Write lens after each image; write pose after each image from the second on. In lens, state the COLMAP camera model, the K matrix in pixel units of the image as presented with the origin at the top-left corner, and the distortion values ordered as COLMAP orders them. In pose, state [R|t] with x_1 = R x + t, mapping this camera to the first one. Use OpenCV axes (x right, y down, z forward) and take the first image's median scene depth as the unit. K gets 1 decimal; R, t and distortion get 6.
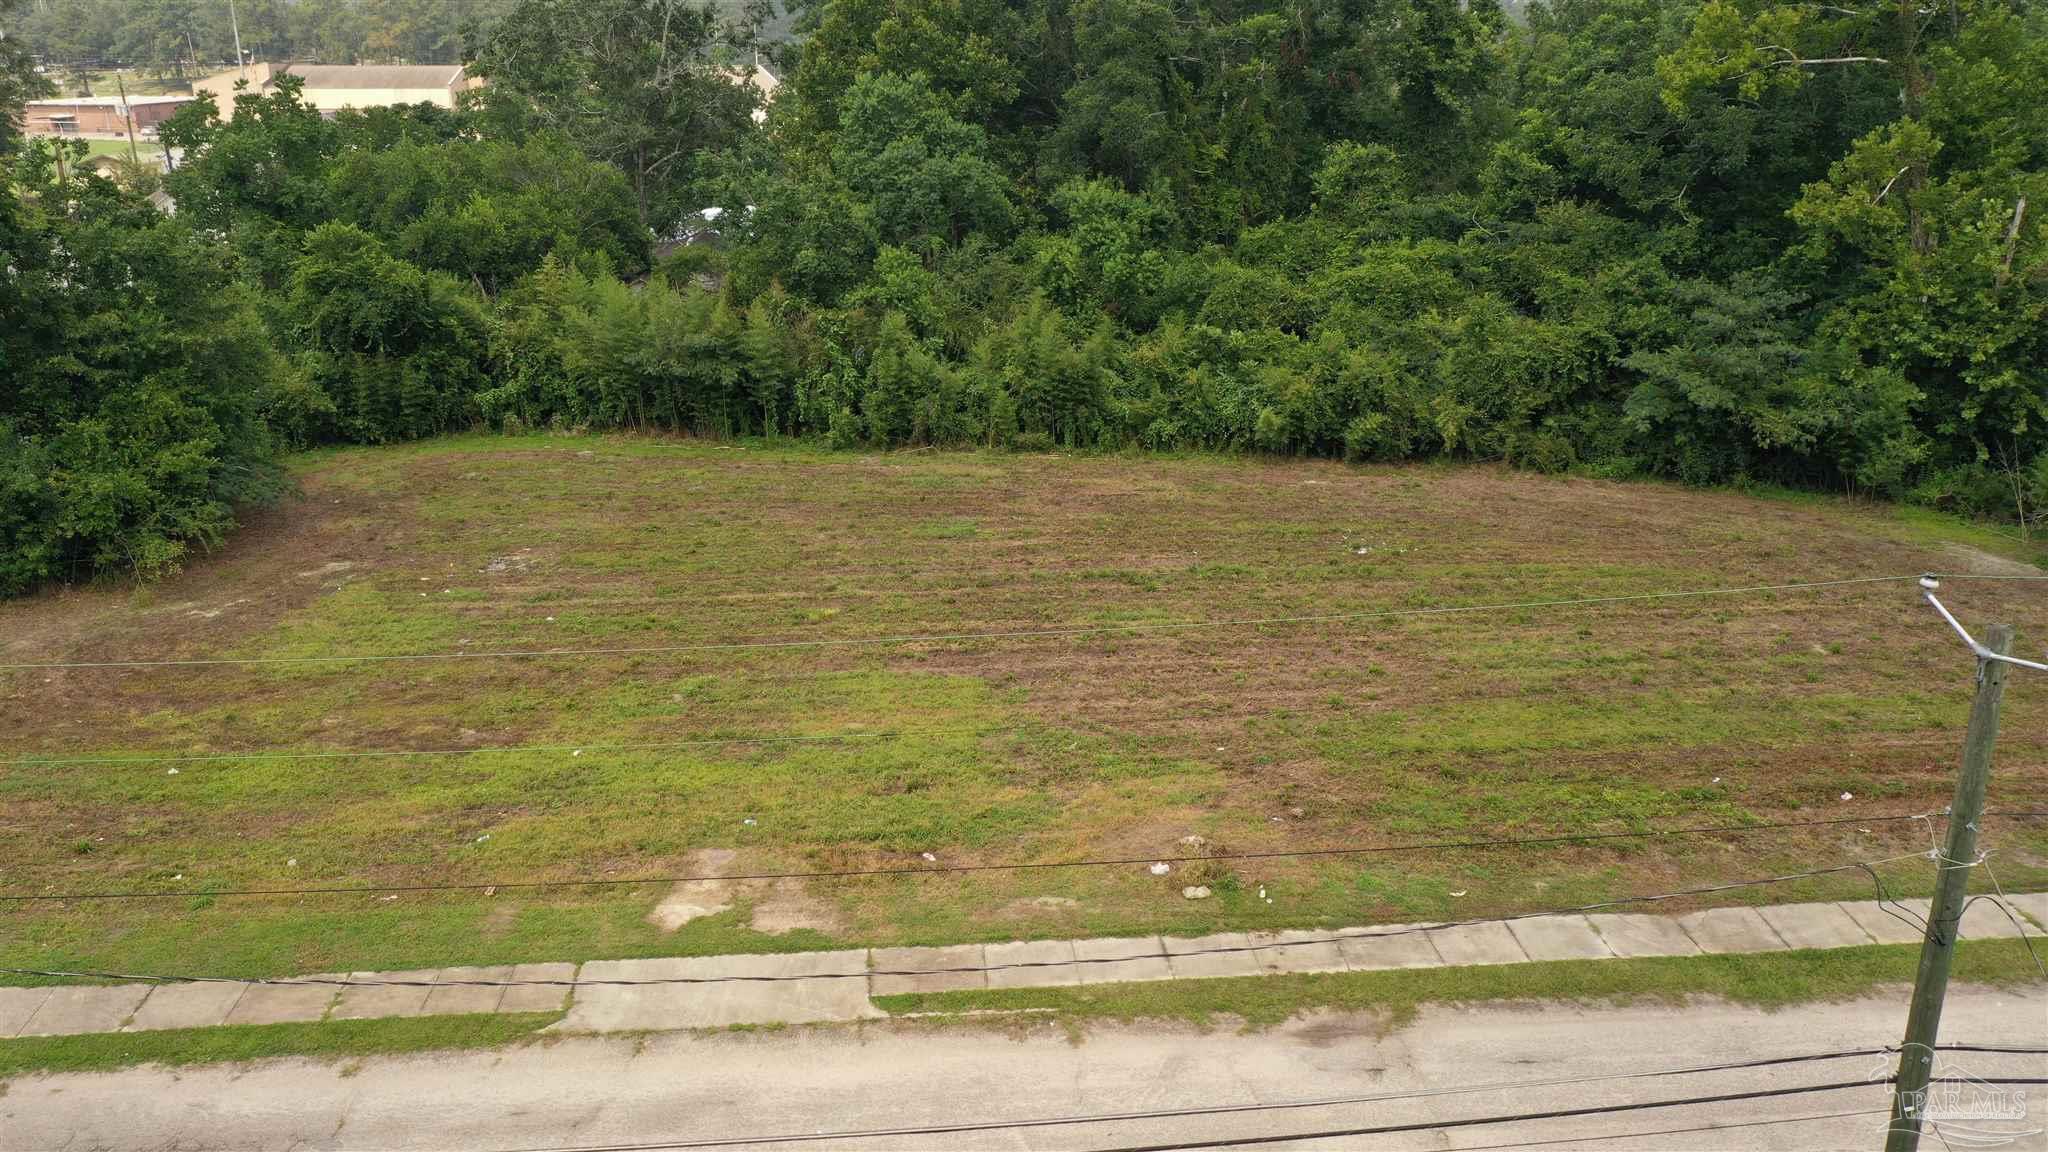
lens RADIAL K [[1620.3, 0, 1024.6], [0, 1620.3, 561.6], [0, 0, 1]] dist [0.018101, -0.000407]
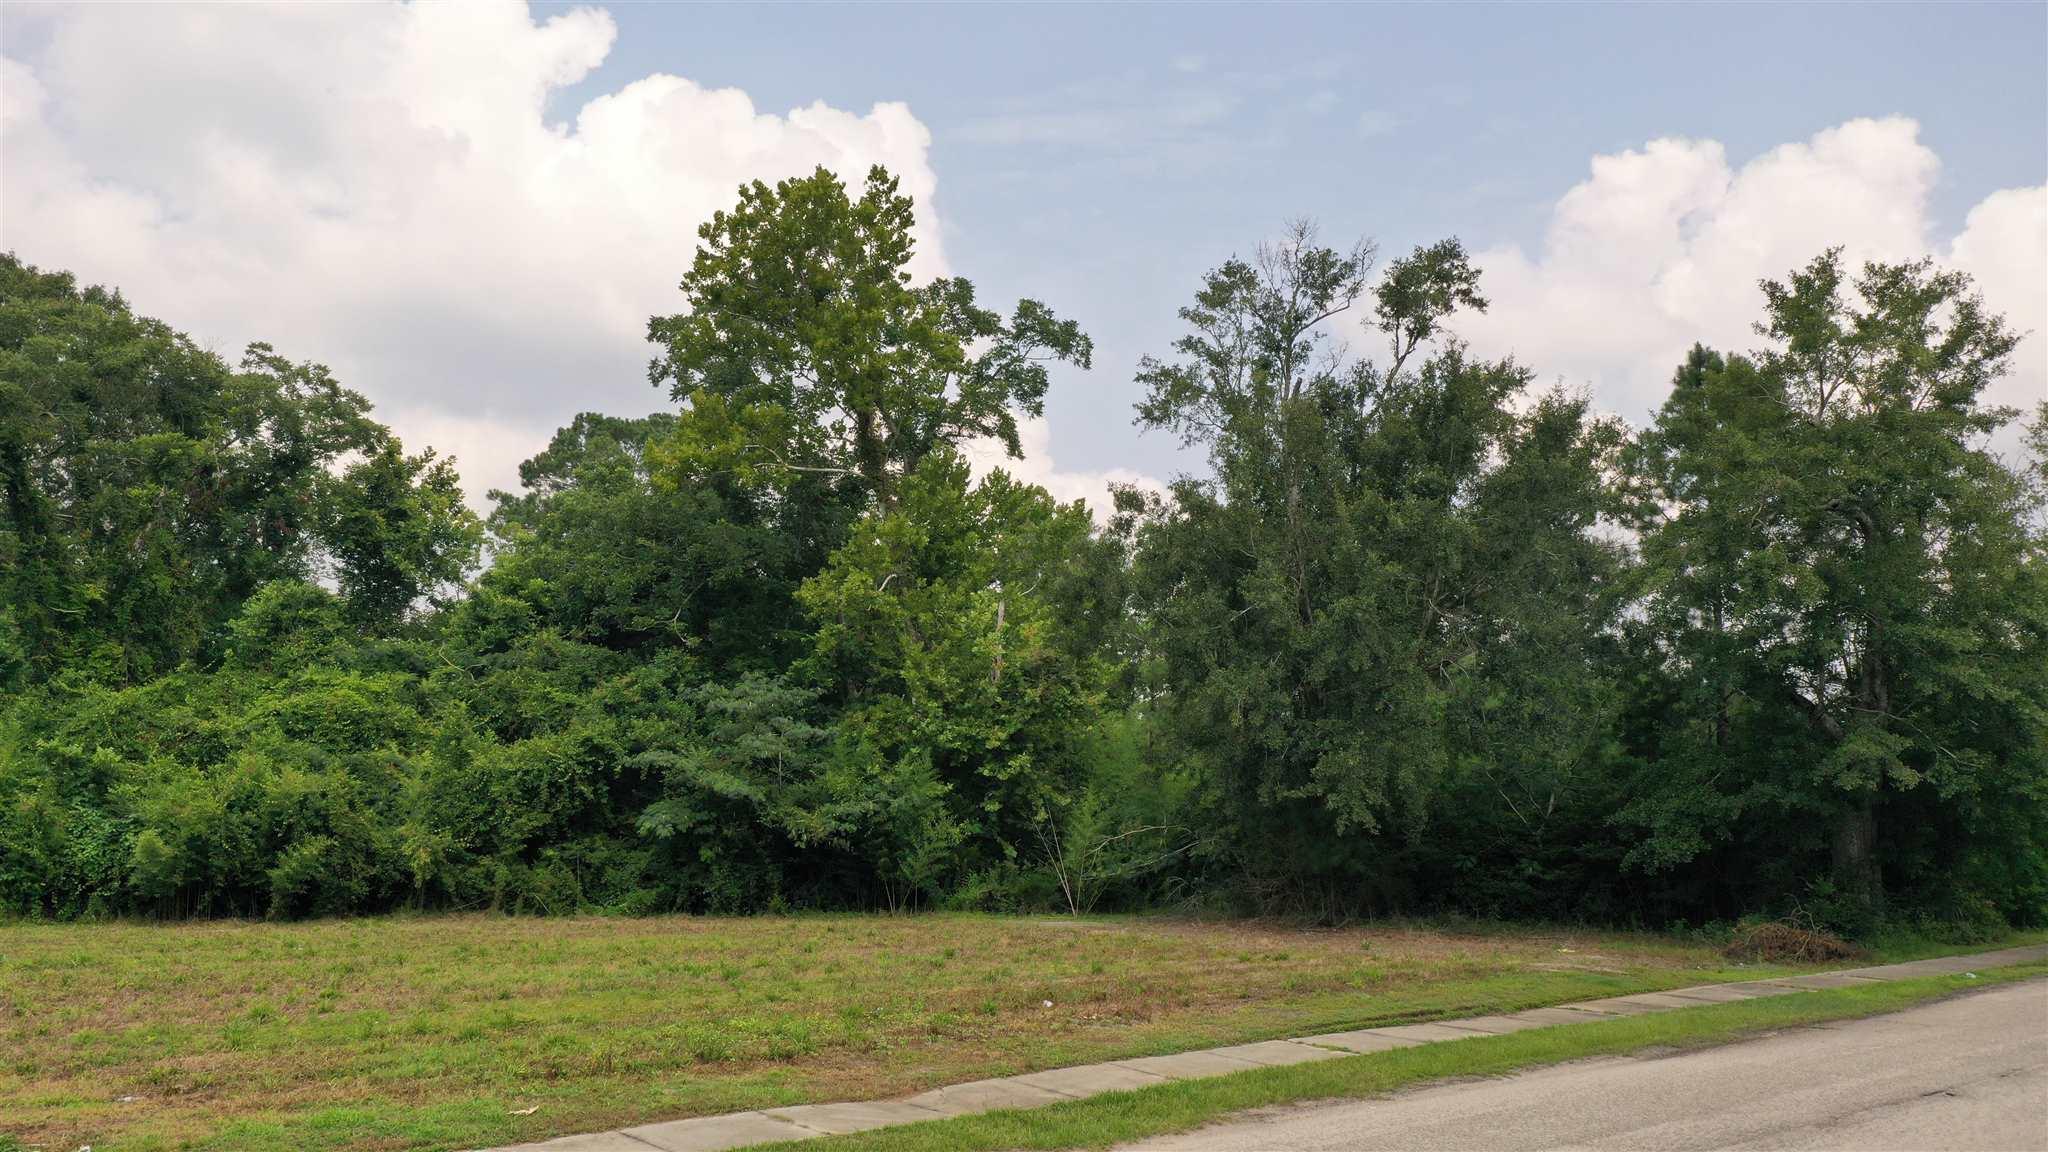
lens RADIAL K [[1620.3, 0, 1021.3], [0, 1620.3, 566.6], [0, 0, 1]] dist [0.018101, -0.000407]
pose [[0.814669, 0.096157, 0.571899, 0.043614], [0.166920, 0.905545, -0.390033, 0.139238], [-0.555384, 0.413209, 0.721669, 0.242284]]
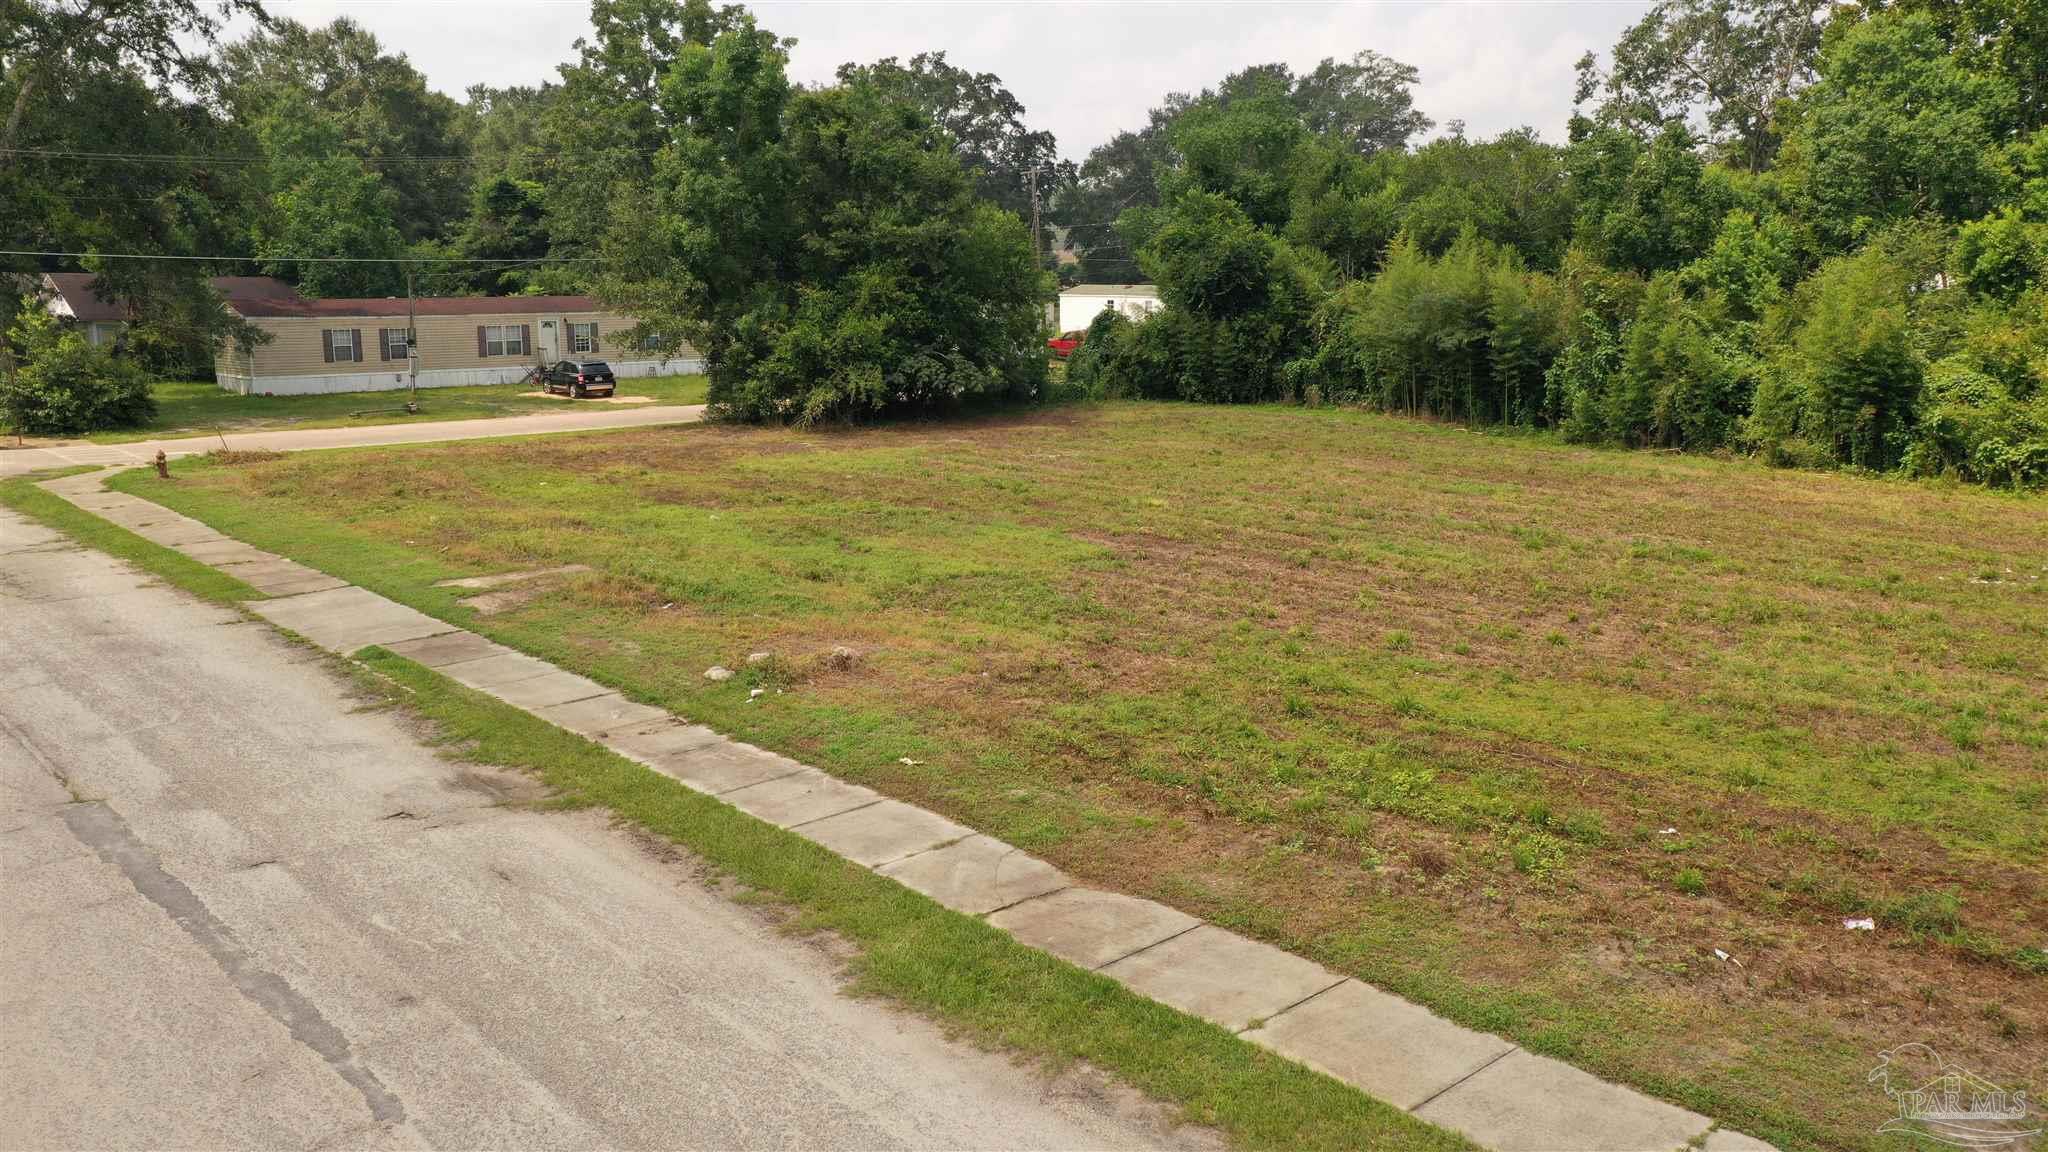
lens RADIAL K [[1620.3, 0, 1029.2], [0, 1620.3, 562.5], [0, 0, 1]] dist [0.018101, -0.000407]
pose [[0.601636, 0.146351, -0.785249, 0.394948], [-0.240542, 0.970633, -0.003395, 0.061303], [0.761691, 0.190928, 0.619171, 0.320557]]
